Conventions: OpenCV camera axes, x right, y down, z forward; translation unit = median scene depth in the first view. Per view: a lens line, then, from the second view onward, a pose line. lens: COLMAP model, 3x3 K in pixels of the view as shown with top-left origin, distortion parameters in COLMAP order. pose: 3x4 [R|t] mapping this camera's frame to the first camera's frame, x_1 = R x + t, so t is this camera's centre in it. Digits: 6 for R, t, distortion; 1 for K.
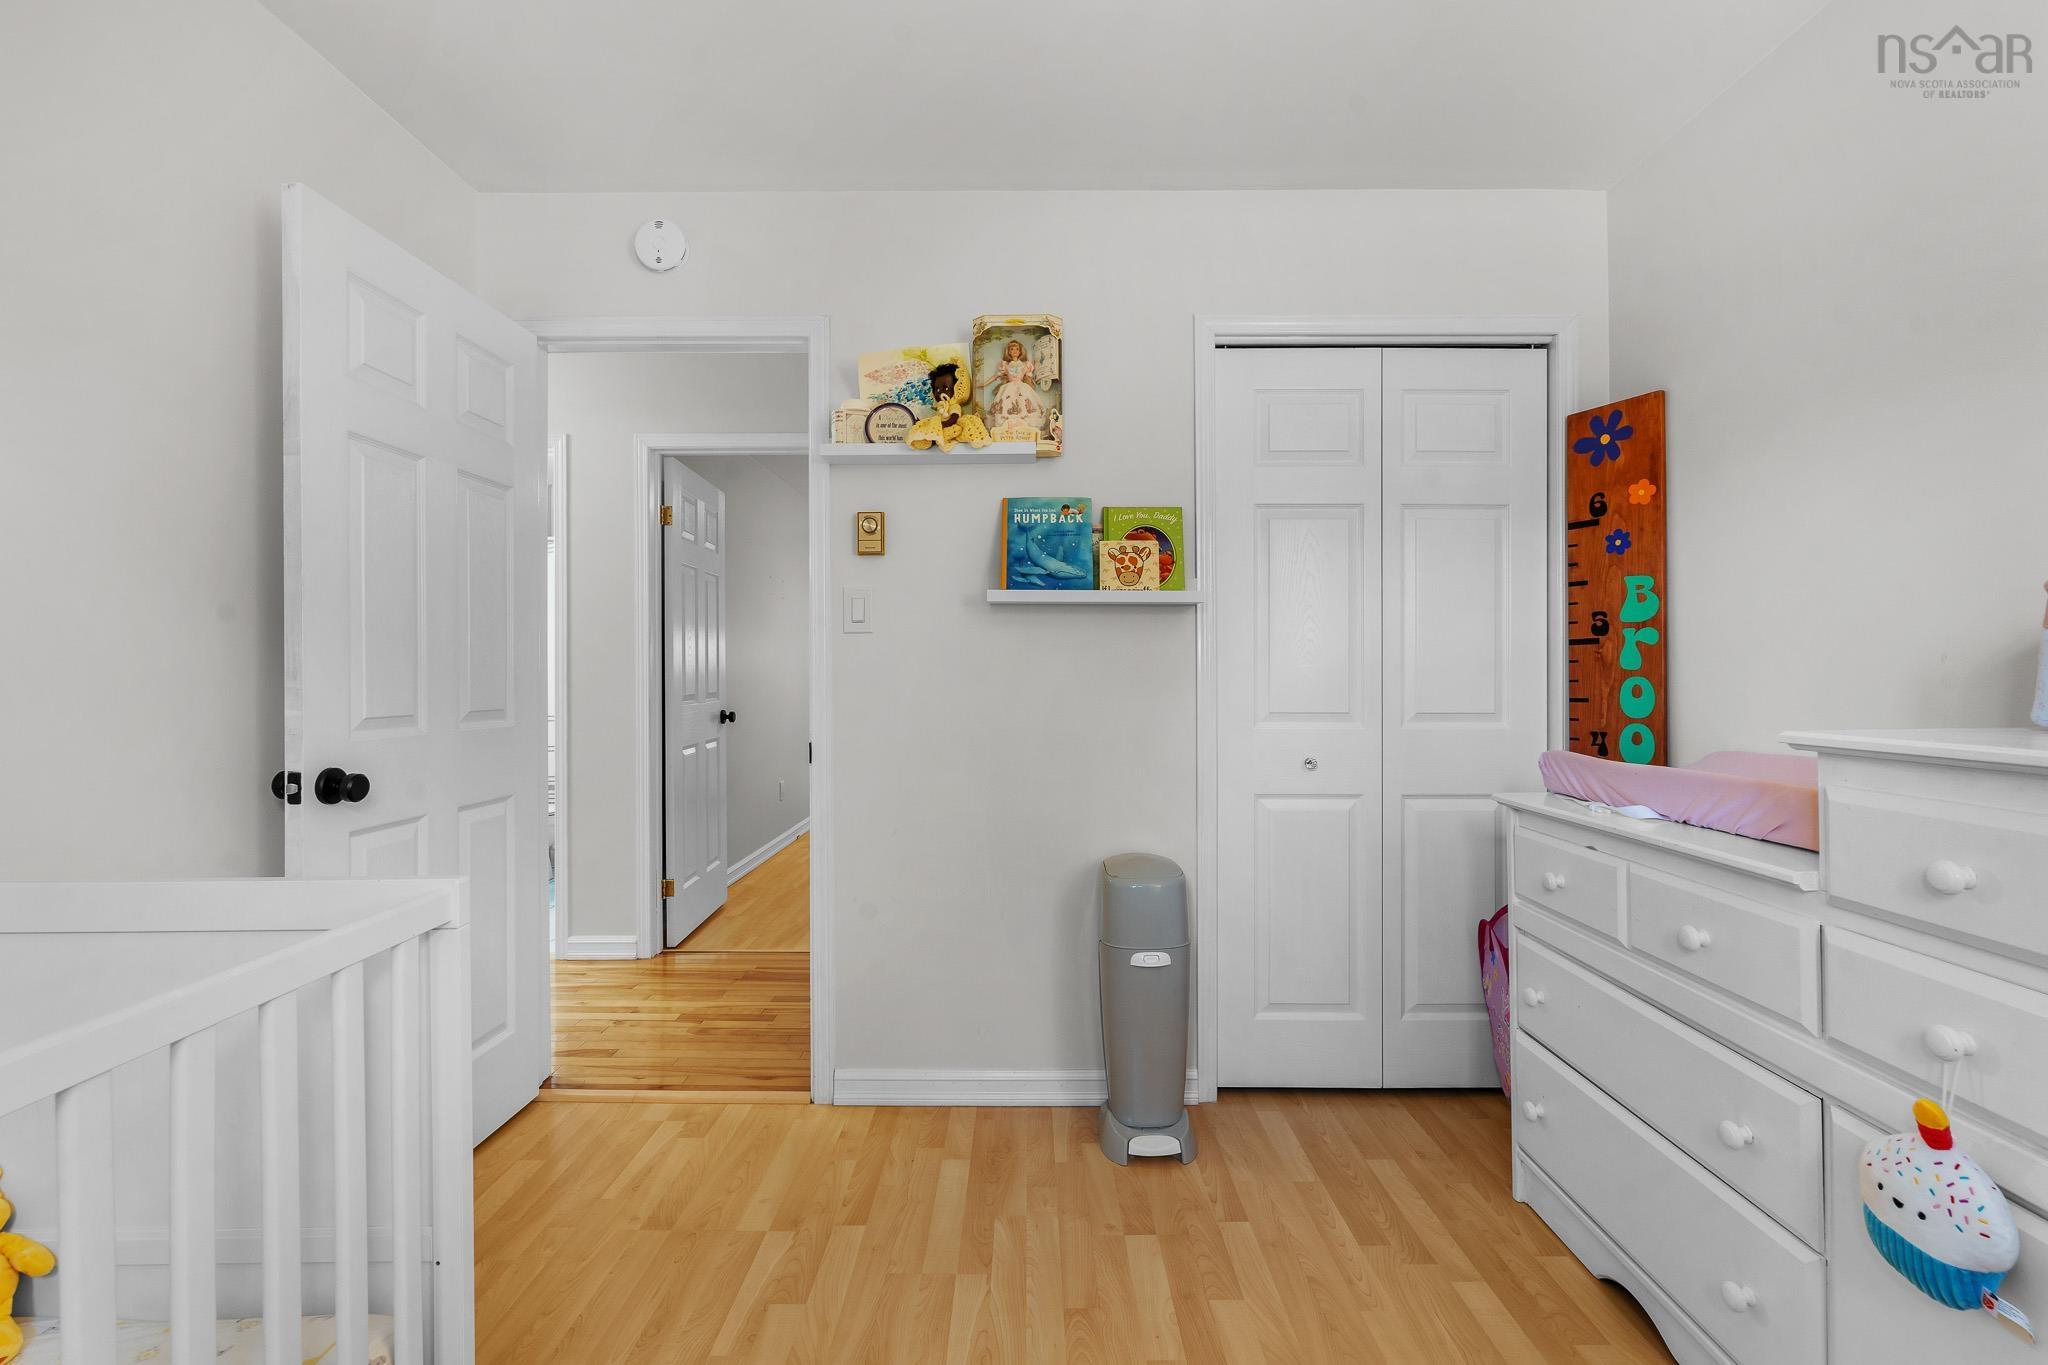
lens RADIAL K [[896.8, 0, 1023.1], [0, 896.8, 675.9], [0, 0, 1]] dist [-0.004712, 0.000573]
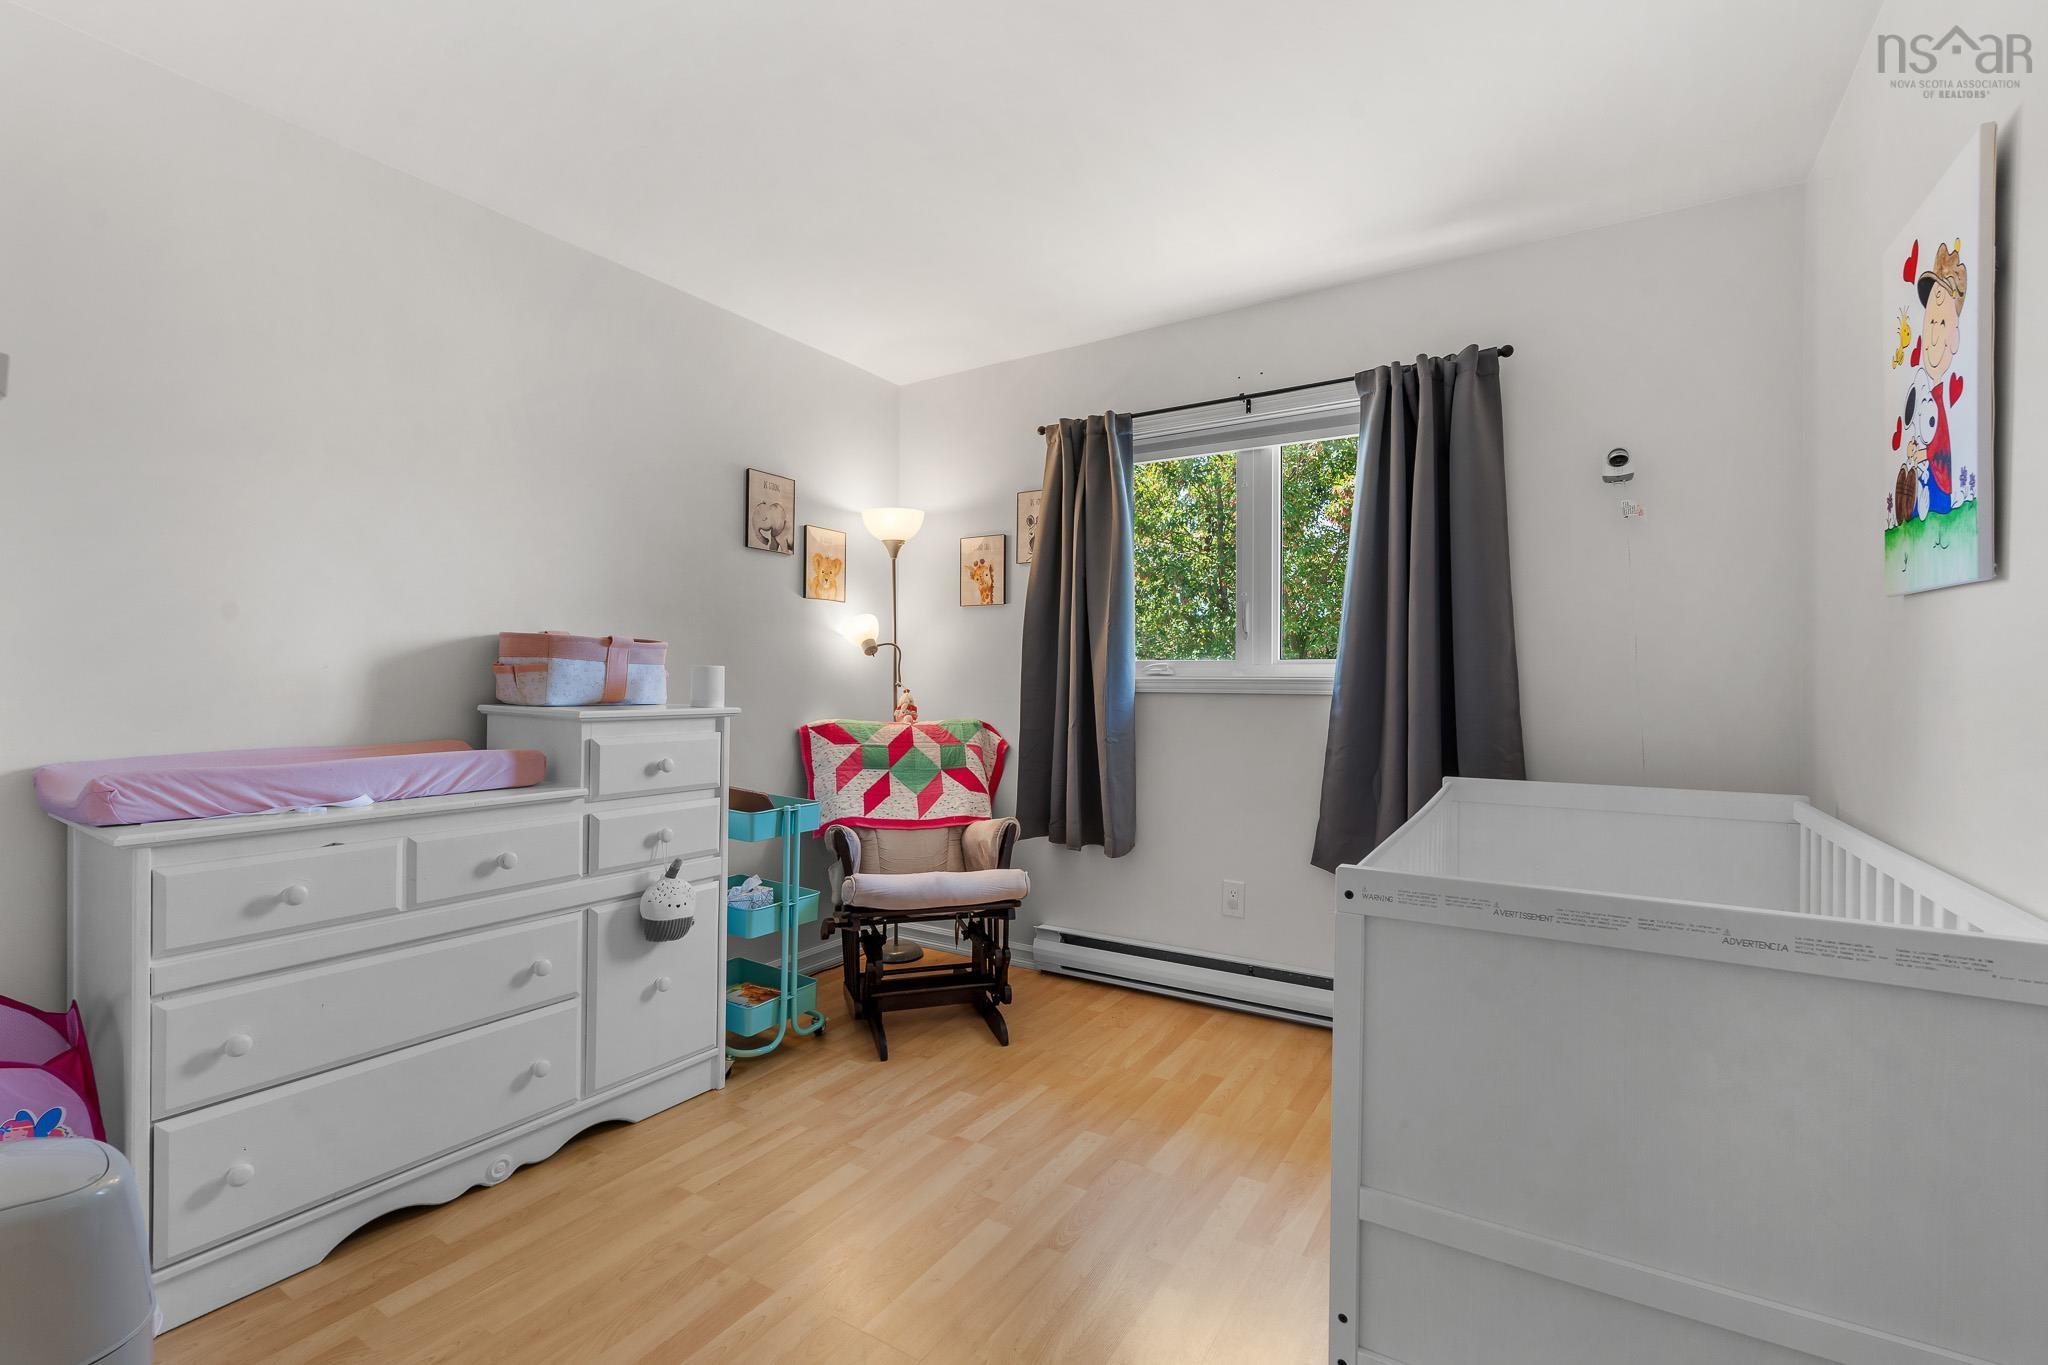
lens RADIAL K [[896.8, 0, 1014.8], [0, 896.8, 682.4], [0, 0, 1]] dist [-0.004712, 0.000573]
pose [[-0.850668, -0.002636, 0.525697, -0.600961], [-0.003694, 0.999993, -0.000964, 0.005017], [-0.525690, -0.002762, -0.850672, 1.513679]]
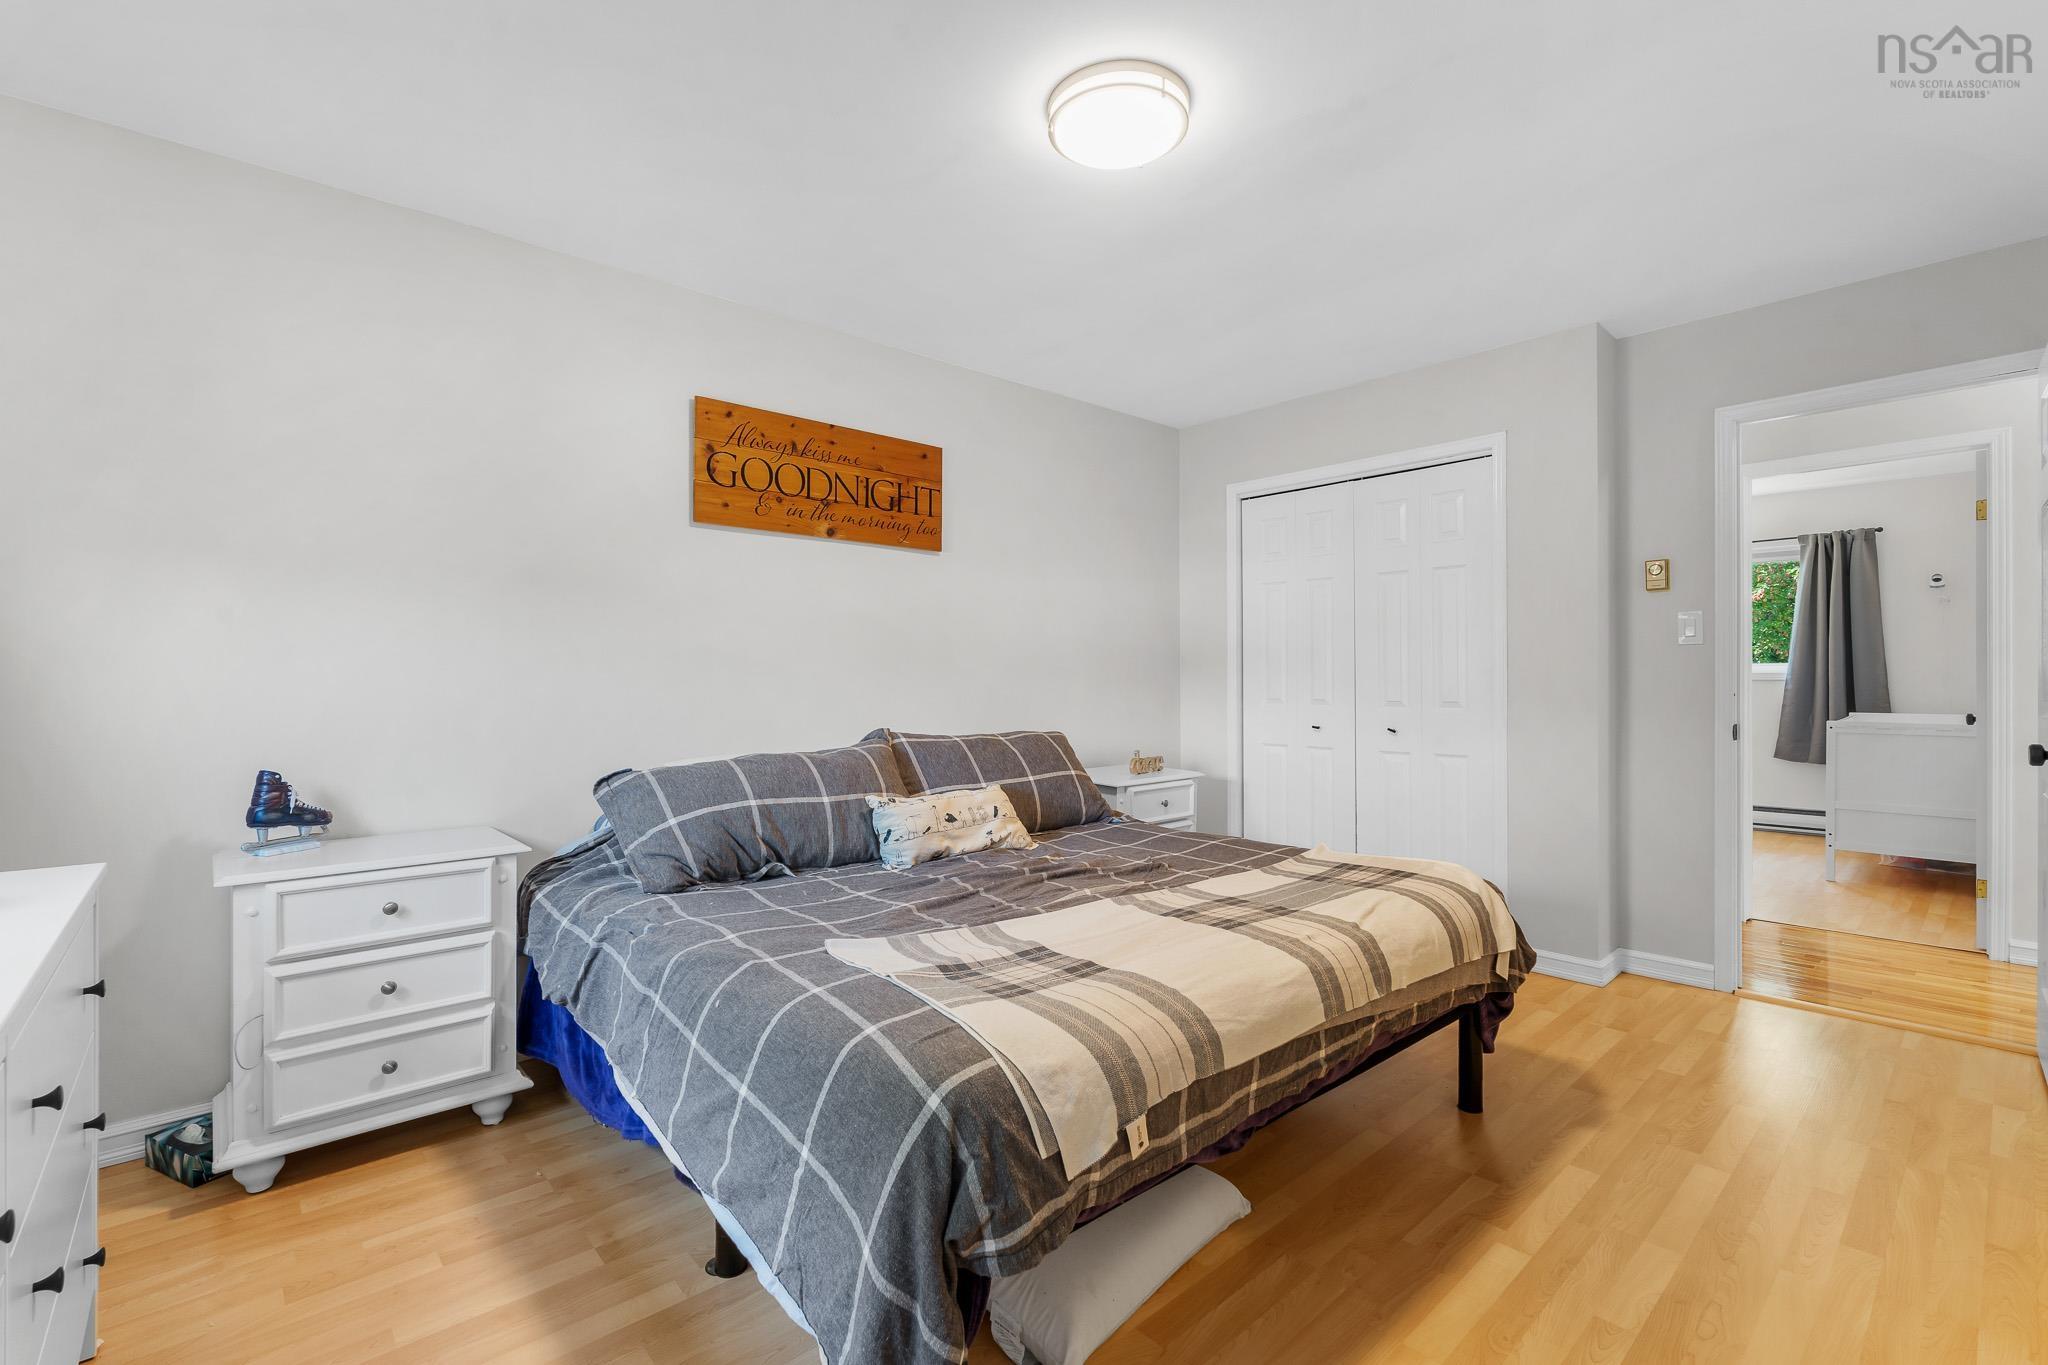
lens RADIAL K [[896.8, 0, 1027.2], [0, 896.8, 682.7], [0, 0, 1]] dist [-0.004712, 0.000573]
pose [[-0.671893, 0.000460, 0.740648, -0.677956], [0.004434, 0.999984, 0.003401, 0.006510], [-0.740635, 0.005569, -0.671885, 2.442929]]
